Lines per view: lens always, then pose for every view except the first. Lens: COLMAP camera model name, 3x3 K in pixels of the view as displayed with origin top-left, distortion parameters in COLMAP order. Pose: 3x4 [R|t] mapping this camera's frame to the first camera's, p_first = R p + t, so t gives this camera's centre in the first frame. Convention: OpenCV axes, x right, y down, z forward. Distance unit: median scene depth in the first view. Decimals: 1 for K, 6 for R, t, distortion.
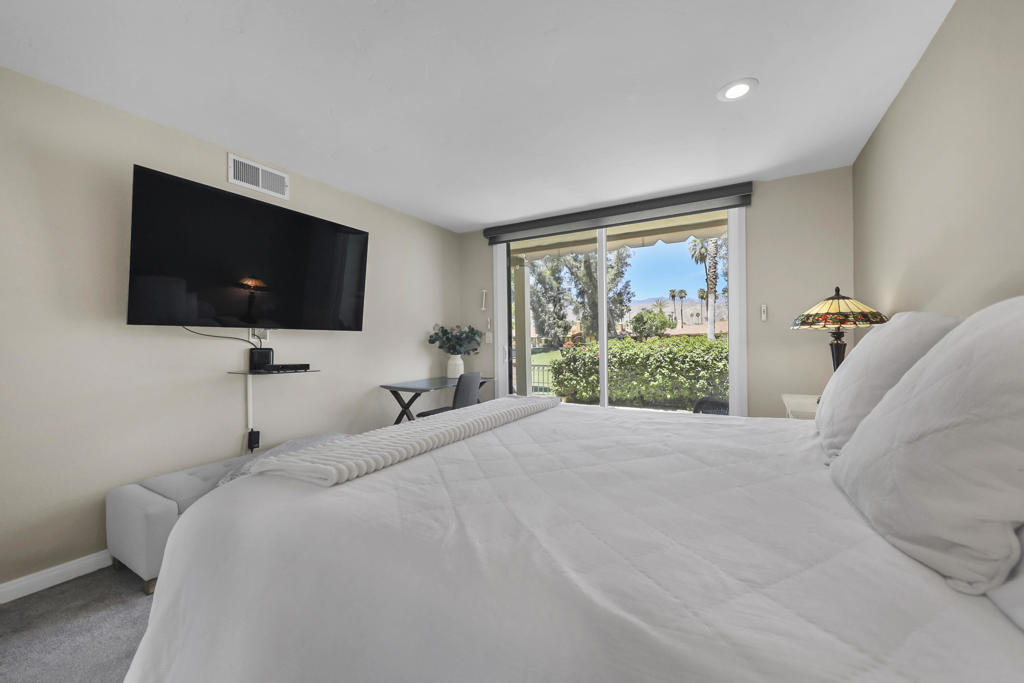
lens RADIAL K [[395.4, 0, 515.6], [0, 395.4, 345.7], [0, 0, 1]] dist [0.001128, 0.000092]
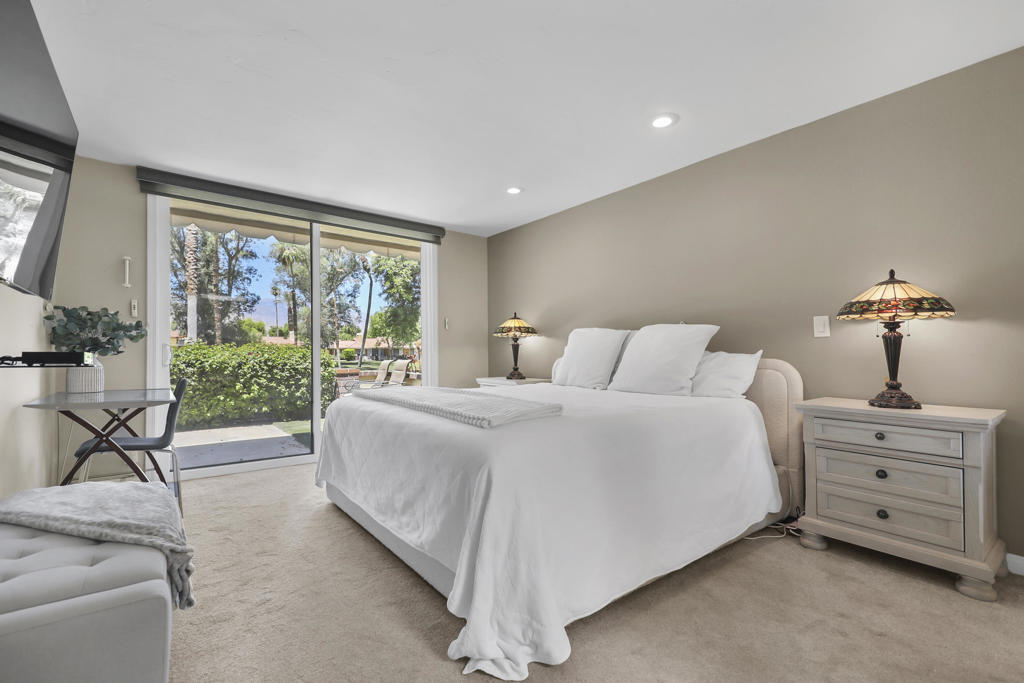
lens RADIAL K [[462.9, 0, 515.4], [0, 462.9, 346.1], [0, 0, 1]] dist [0.002922, -0.000032]
pose [[0.370678, 0.030797, 0.928251, -0.386138], [0.005796, 0.999354, -0.035471, 0.027136], [-0.928743, 0.018528, 0.370260, 0.085229]]
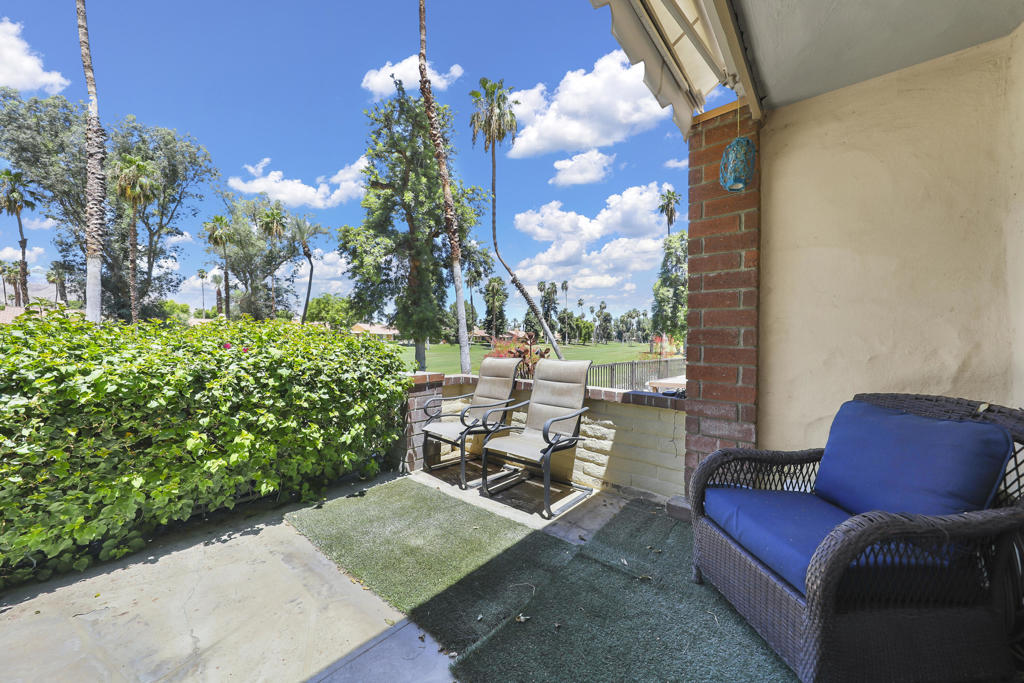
lens RADIAL K [[378.8, 0, 511.4], [0, 378.8, 334.2], [0, 0, 1]] dist [-0.002076, -0.000472]
pose [[0.165412, 0.032426, 0.985691, 0.090719], [-0.005094, 0.999474, -0.032024, 0.001957], [-0.986211, 0.000276, 0.165490, 0.745391]]
